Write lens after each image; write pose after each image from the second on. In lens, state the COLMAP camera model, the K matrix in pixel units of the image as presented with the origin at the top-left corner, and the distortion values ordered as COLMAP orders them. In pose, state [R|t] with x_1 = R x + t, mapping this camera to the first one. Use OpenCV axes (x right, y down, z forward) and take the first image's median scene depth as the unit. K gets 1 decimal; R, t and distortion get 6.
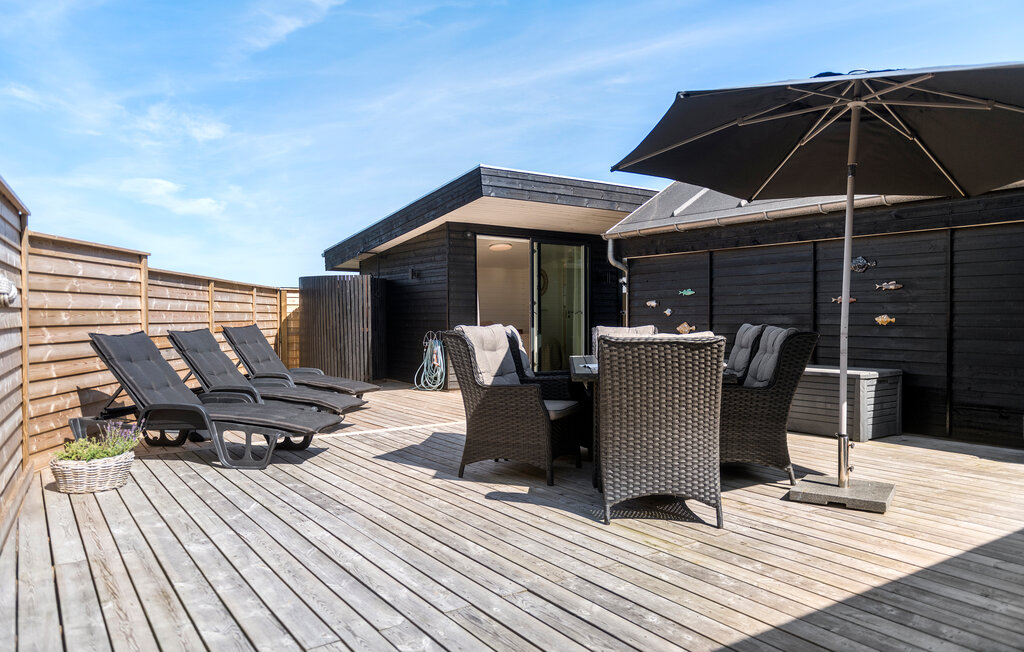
lens RADIAL K [[737.0, 0, 512.0], [0, 737.0, 326.0], [0, 0, 1]] dist [0.001531, 0.000644]
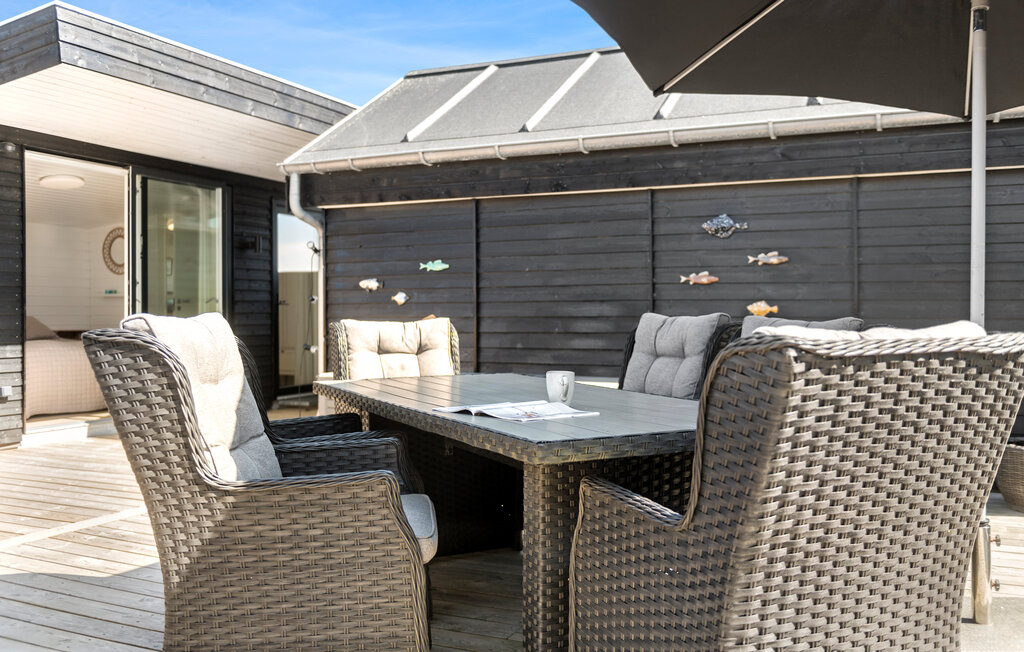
lens RADIAL K [[883.5, 0, 515.8], [0, 883.5, 306.7], [0, 0, 1]] dist [-0.024318, 0.003262]
pose [[0.858271, 0.004113, 0.513181, -0.088193], [0.006870, 0.999786, -0.019503, 0.003317], [-0.513151, 0.020265, 0.858059, 0.370932]]
